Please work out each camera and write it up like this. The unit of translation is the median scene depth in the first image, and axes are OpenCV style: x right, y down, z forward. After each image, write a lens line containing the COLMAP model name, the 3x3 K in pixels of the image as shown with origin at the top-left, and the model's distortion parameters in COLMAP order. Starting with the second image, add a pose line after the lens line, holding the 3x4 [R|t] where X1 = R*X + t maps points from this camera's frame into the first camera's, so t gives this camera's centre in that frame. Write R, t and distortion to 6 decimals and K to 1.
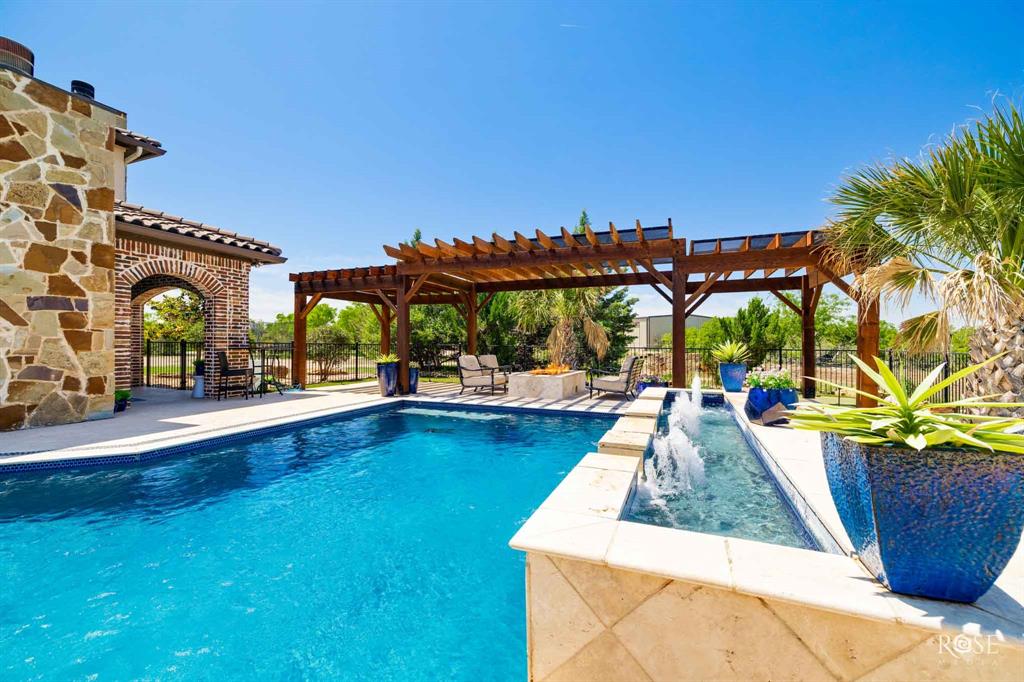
lens RADIAL K [[436.6, 0, 530.7], [0, 436.6, 340.5], [0, 0, 1]] dist [0.001002, 0.000557]
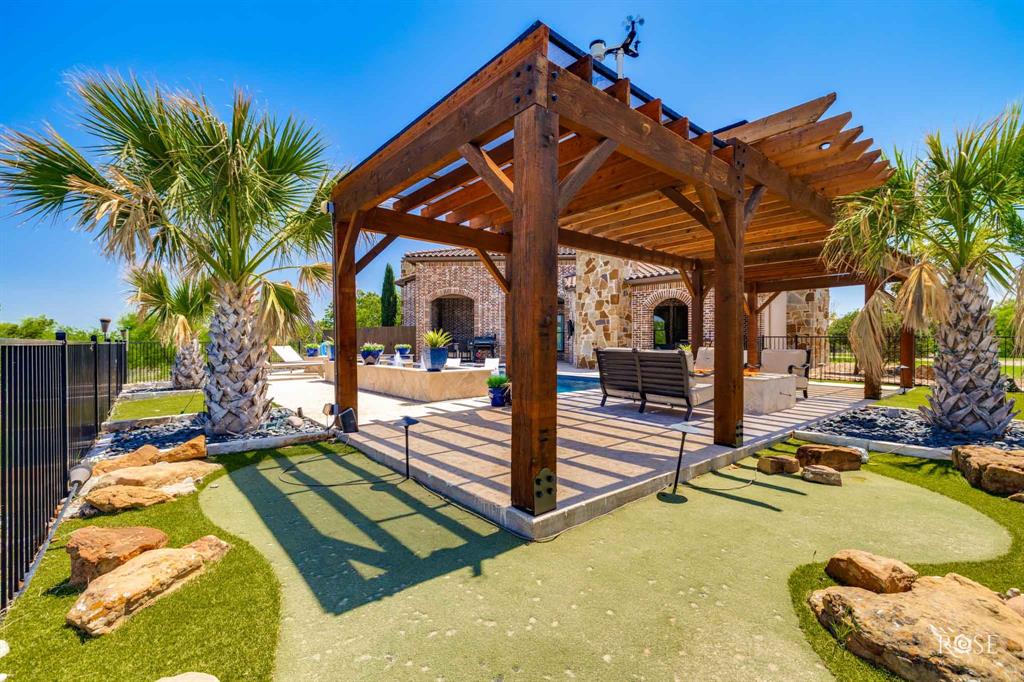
lens RADIAL K [[438.4, 0, 512.0], [0, 438.4, 339.2], [0, 0, 1]] dist [0.003566, -0.000454]
pose [[-0.500294, -0.003558, -0.865848, 1.317147], [0.008284, 0.999926, -0.008896, 0.031548], [0.865816, -0.011623, -0.500228, 1.736929]]
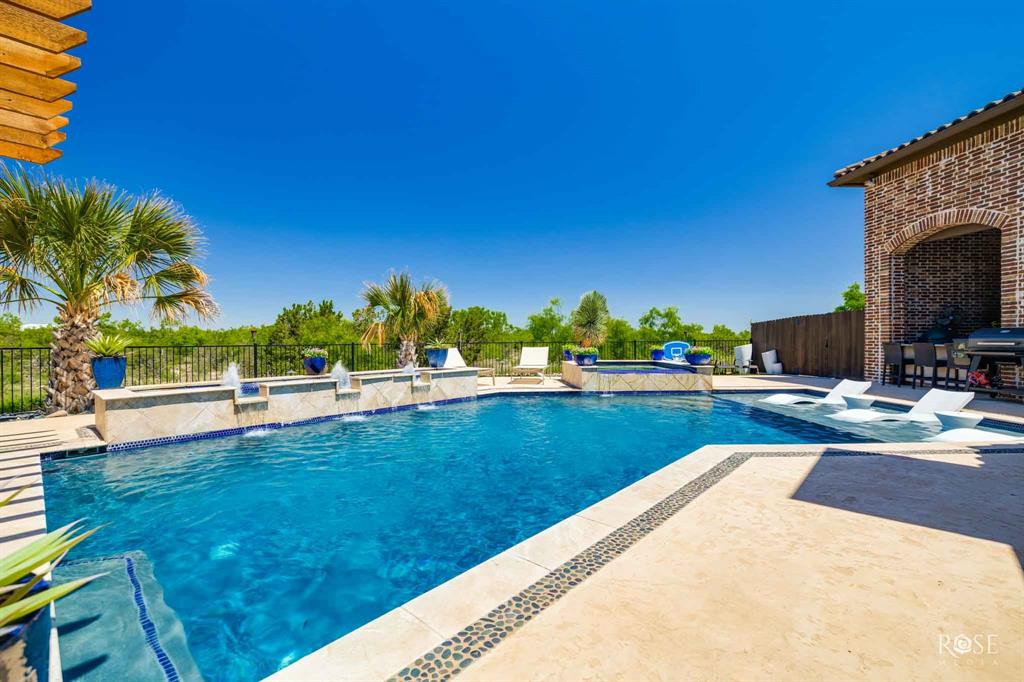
lens RADIAL K [[438.4, 0, 503.9], [0, 438.4, 342.2], [0, 0, 1]] dist [0.003566, -0.000454]
pose [[-0.917929, 0.006088, 0.396699, -0.624385], [0.006219, 0.999980, -0.000956, 0.012712], [-0.396697, 0.001589, -0.917948, 1.513037]]
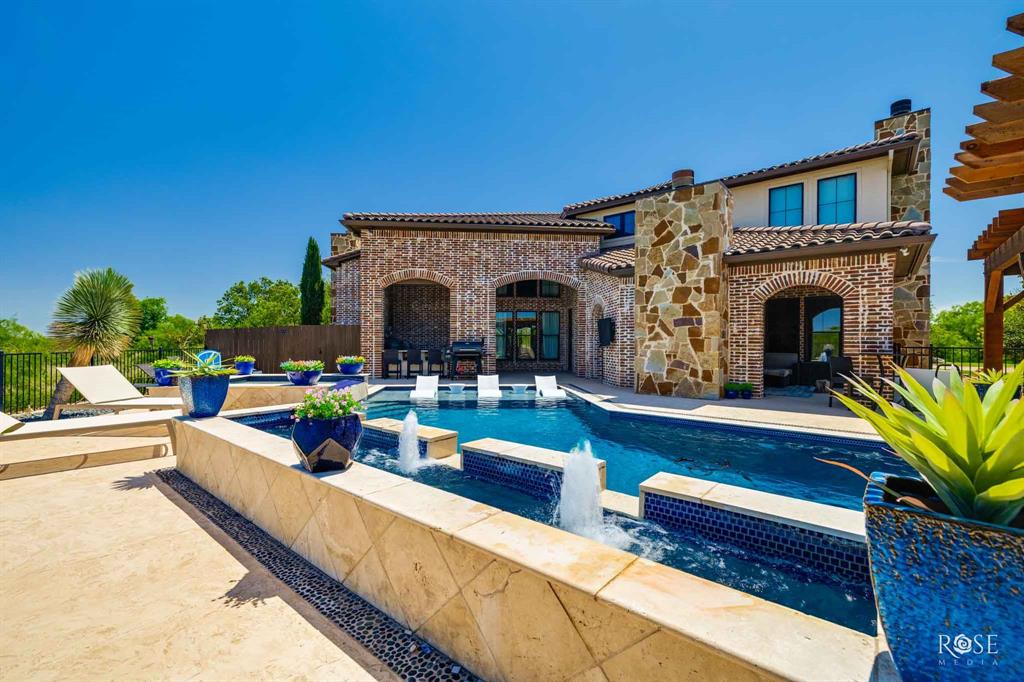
lens RADIAL K [[438.4, 0, 509.7], [0, 438.4, 340.7], [0, 0, 1]] dist [0.003566, -0.000454]
pose [[-0.342661, -0.000683, -0.939459, 0.617030], [0.005584, 0.999981, -0.002763, -0.013892], [0.939443, -0.006193, -0.342650, 0.898510]]
